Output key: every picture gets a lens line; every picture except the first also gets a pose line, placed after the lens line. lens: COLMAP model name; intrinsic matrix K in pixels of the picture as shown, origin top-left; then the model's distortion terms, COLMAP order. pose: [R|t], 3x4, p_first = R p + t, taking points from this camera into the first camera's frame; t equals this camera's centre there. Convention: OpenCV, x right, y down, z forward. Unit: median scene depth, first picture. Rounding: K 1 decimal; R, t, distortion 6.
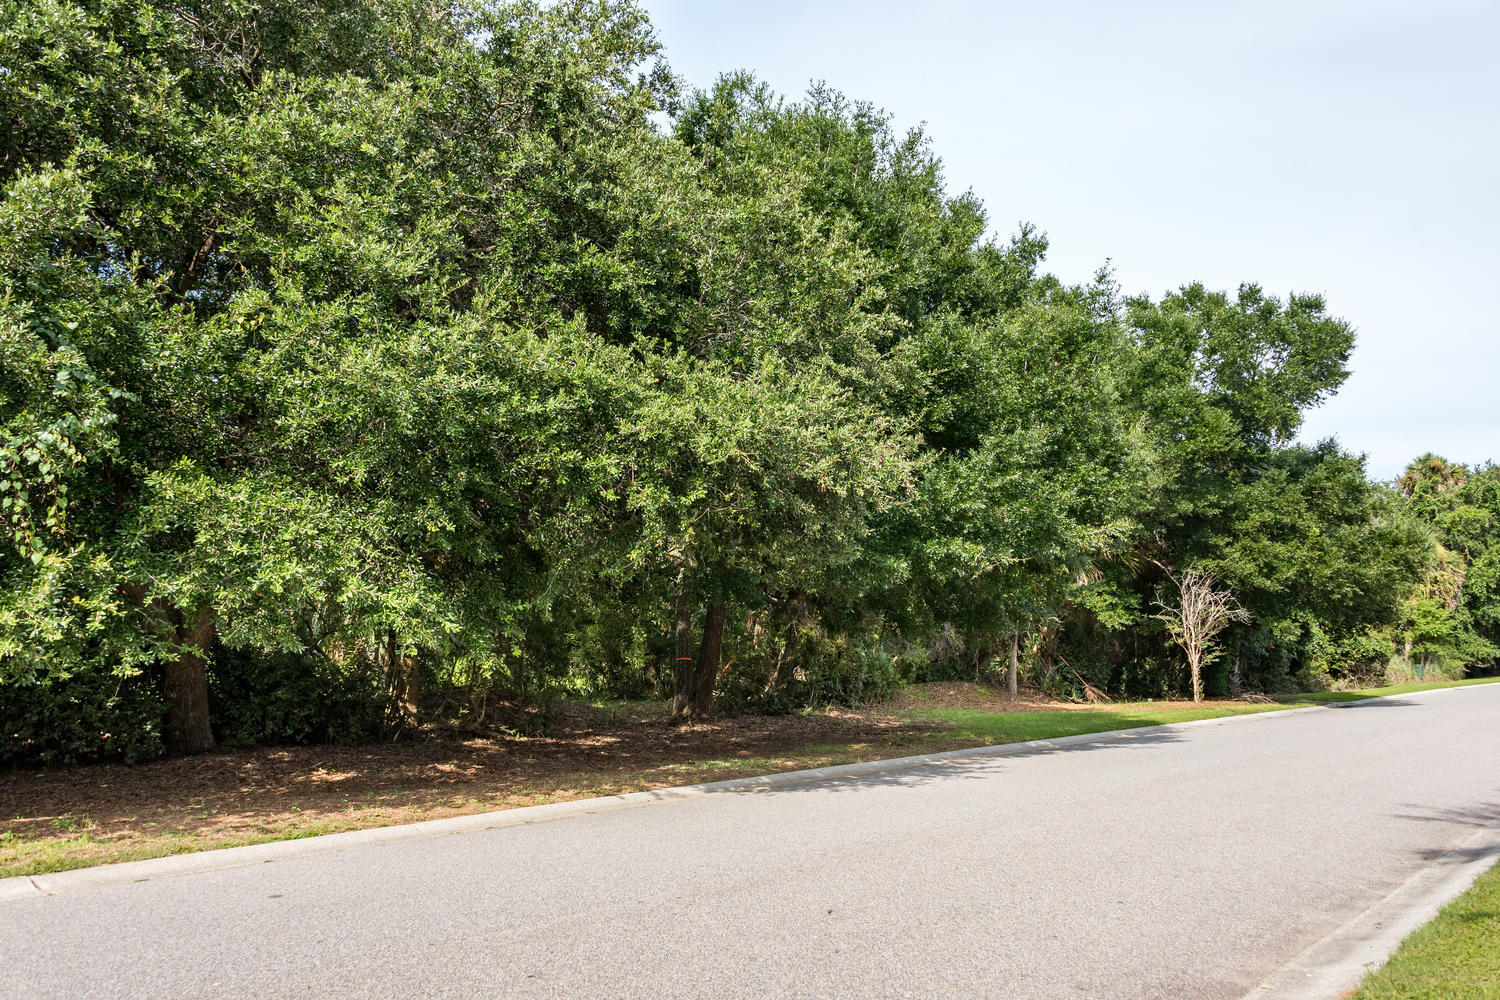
lens RADIAL K [[1176.9, 0, 748.4], [0, 1176.9, 484.5], [0, 0, 1]] dist [0.033251, -0.001891]
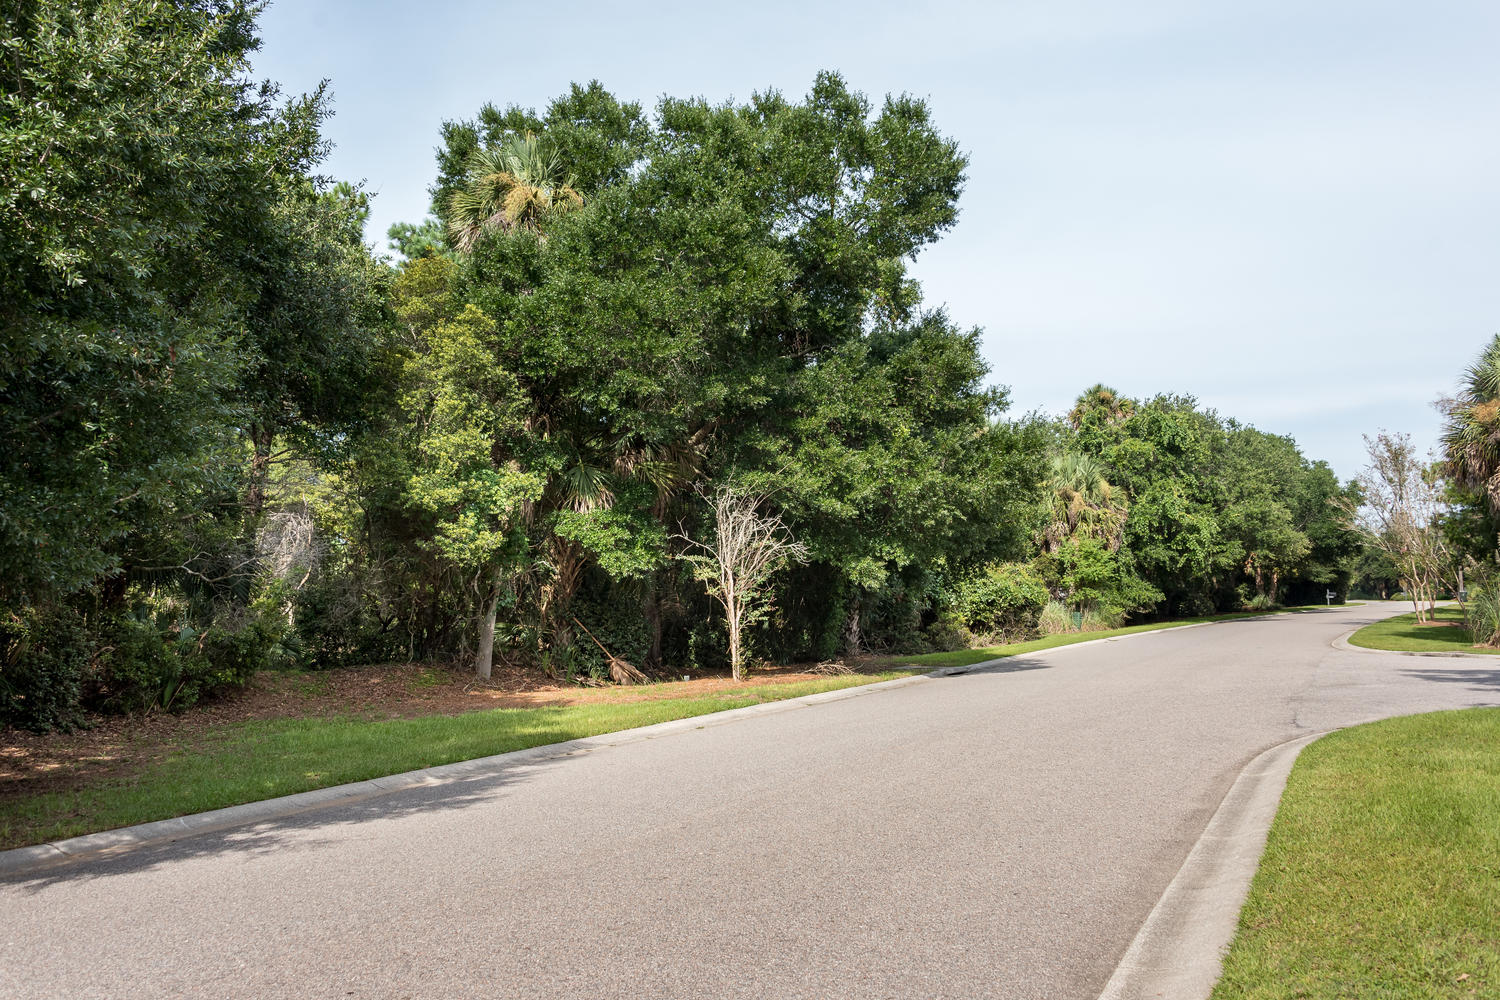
lens RADIAL K [[1166.7, 0, 754.3], [0, 1166.7, 504.3], [0, 0, 1]] dist [0.069914, -0.059486]
pose [[0.977158, -0.008429, 0.212349, 0.243216], [-0.001937, 0.998818, 0.048558, 0.049018], [-0.212507, -0.047861, 0.975987, 0.339828]]
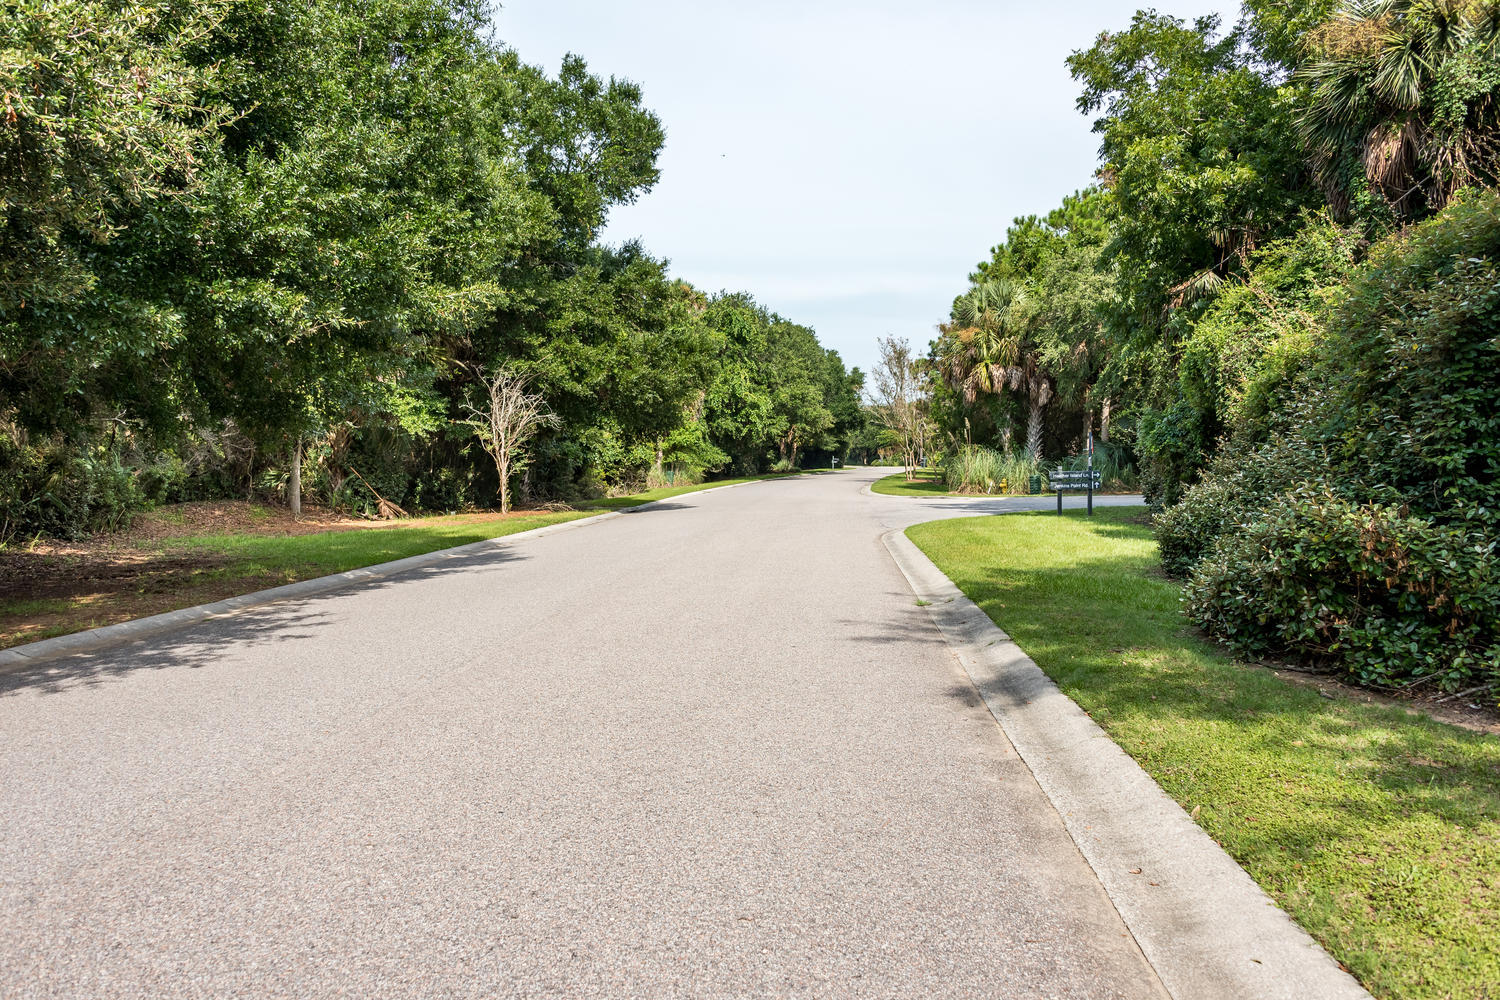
lens RADIAL K [[1166.7, 0, 754.3], [0, 1166.7, 504.3], [0, 0, 1]] dist [0.069914, -0.059486]
pose [[0.817082, -0.033484, 0.575548, 0.009511], [-0.065669, 0.986409, 0.150614, 0.024893], [-0.572769, -0.160860, 0.803779, 0.145733]]
